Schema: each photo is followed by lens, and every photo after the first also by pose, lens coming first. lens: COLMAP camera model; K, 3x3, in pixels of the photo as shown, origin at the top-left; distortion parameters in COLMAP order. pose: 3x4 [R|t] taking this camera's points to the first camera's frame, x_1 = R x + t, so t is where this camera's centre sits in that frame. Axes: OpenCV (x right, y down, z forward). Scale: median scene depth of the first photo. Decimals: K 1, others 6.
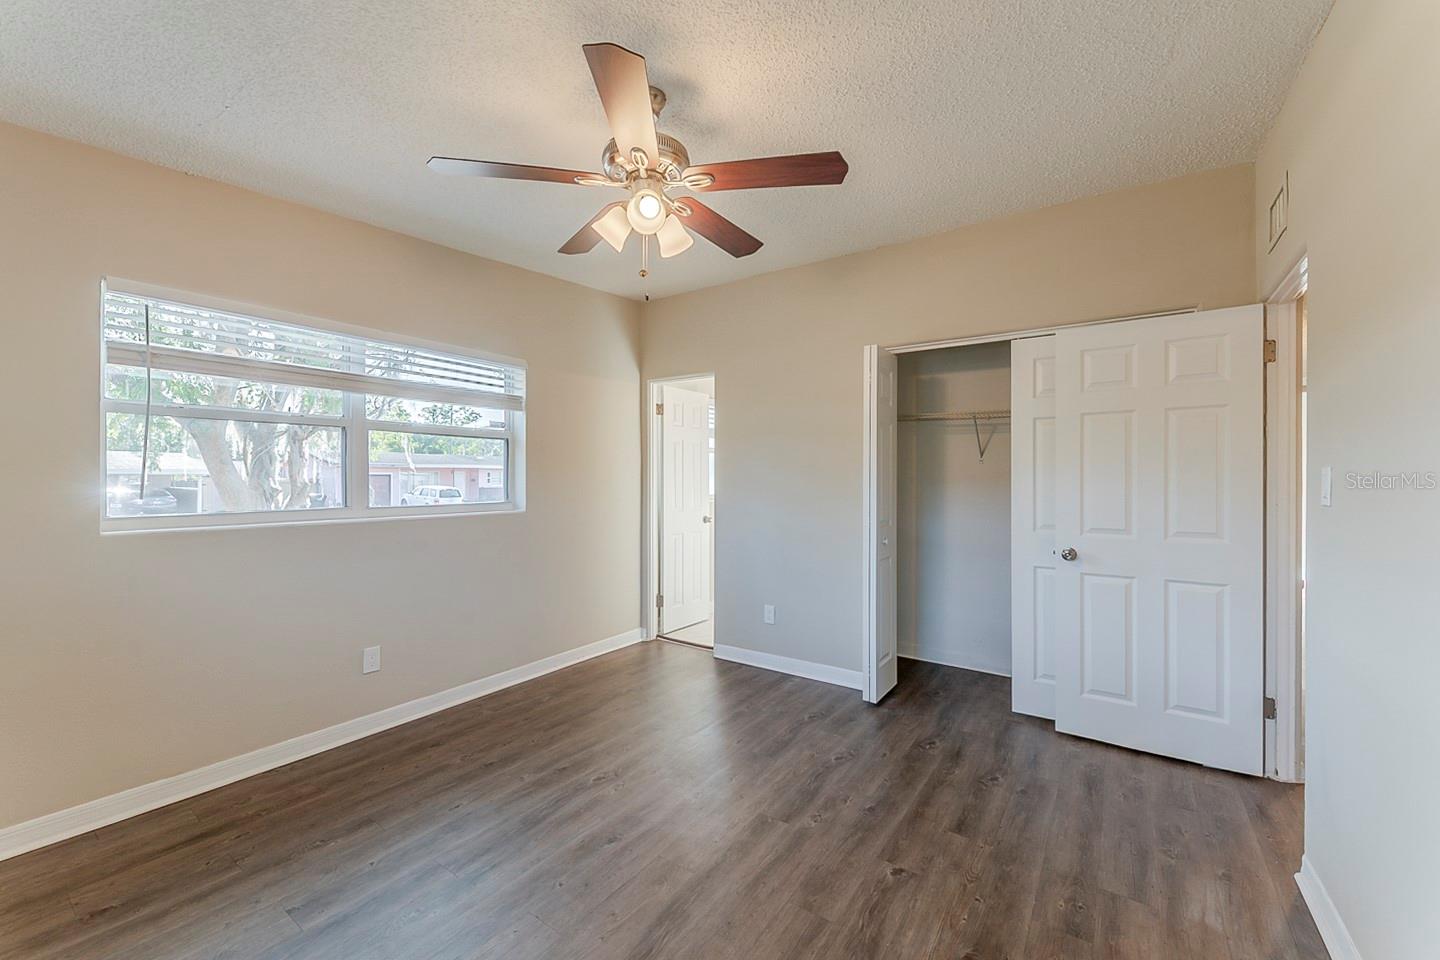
lens RADIAL K [[568.3, 0, 716.1], [0, 568.3, 487.1], [0, 0, 1]] dist [0.012402, -0.005016]
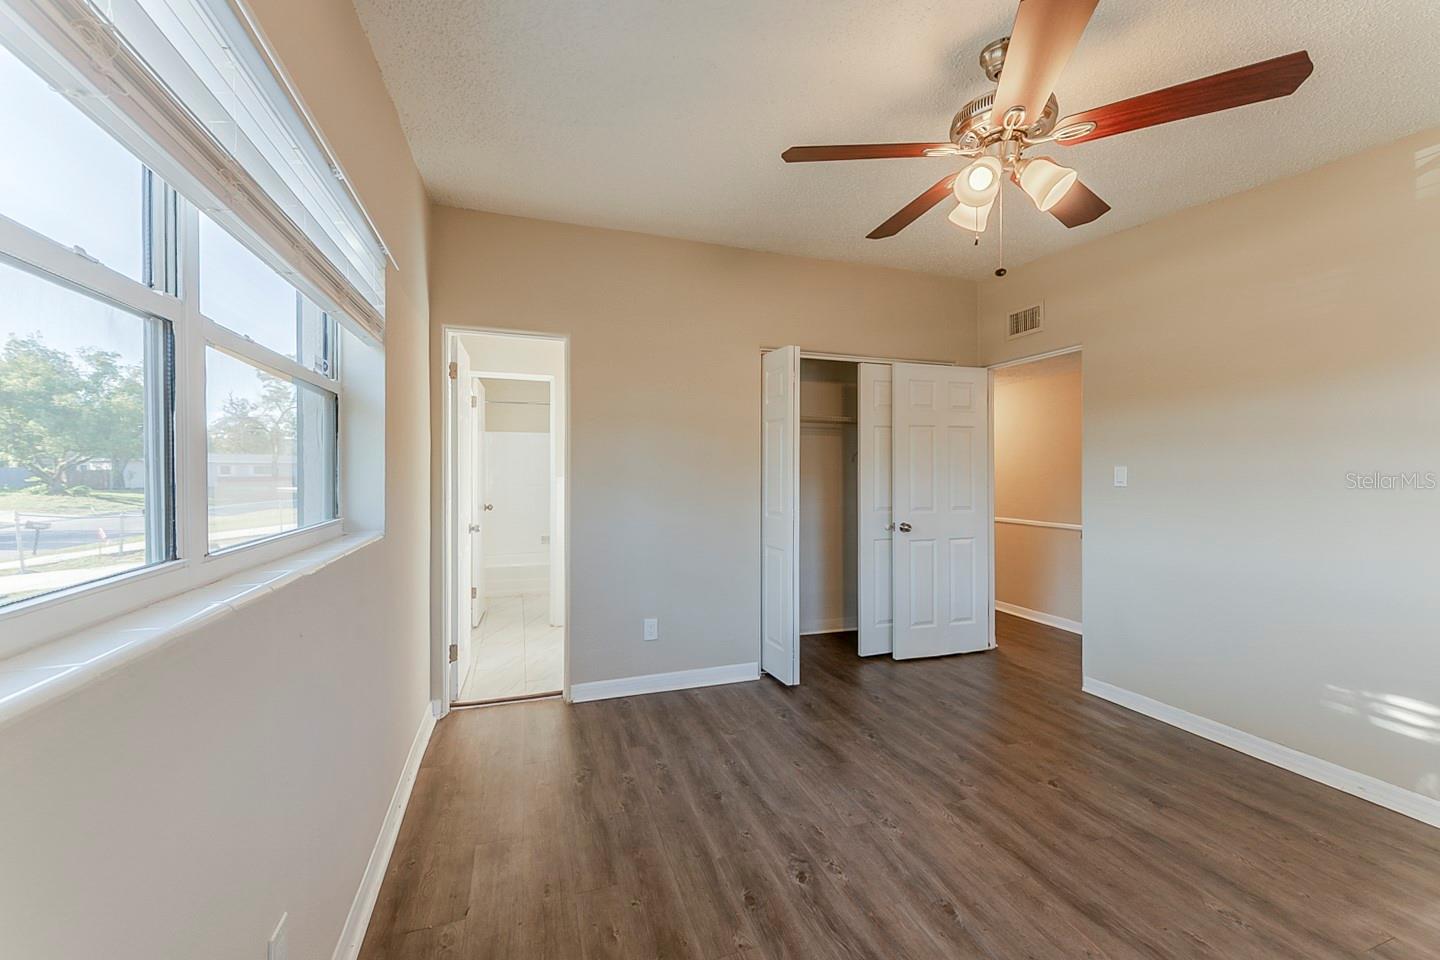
lens RADIAL K [[568.3, 0, 723.2], [0, 568.3, 473.5], [0, 0, 1]] dist [0.012402, -0.005016]
pose [[0.591953, -0.001975, 0.805970, -0.801697], [0.012039, 0.999907, -0.006392, -0.008286], [-0.805883, 0.013486, 0.591922, 0.590602]]
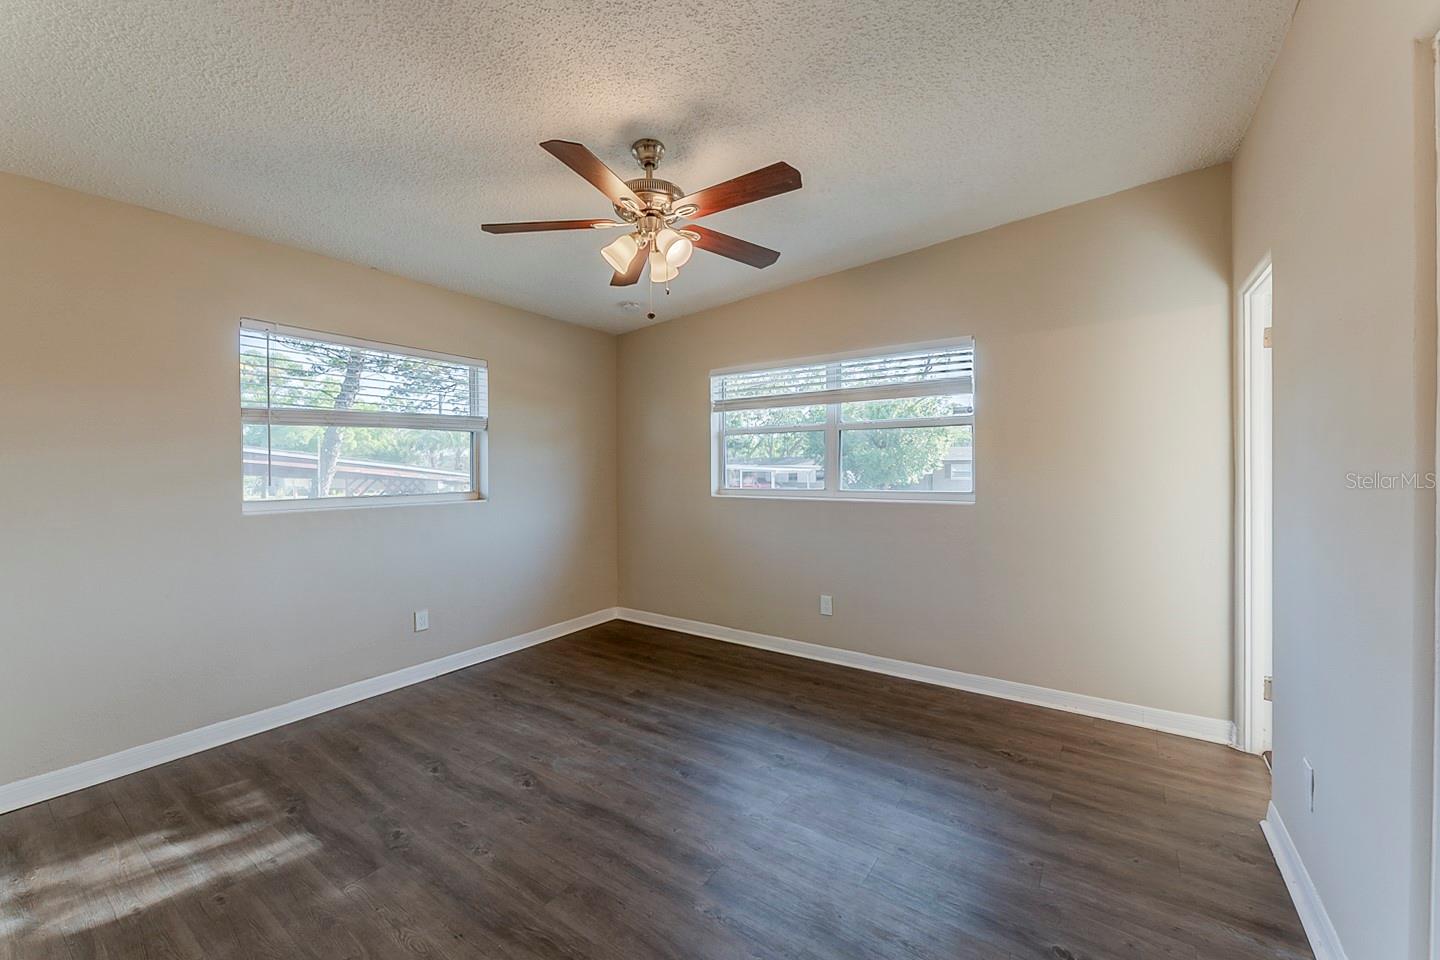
lens RADIAL K [[568.3, 0, 728.8], [0, 568.3, 476.5], [0, 0, 1]] dist [0.012402, -0.005016]
pose [[0.009275, 0.016833, -0.999815, 0.768221], [-0.007672, 0.999830, 0.016762, -0.017094], [0.999928, 0.007515, 0.009402, 0.829672]]
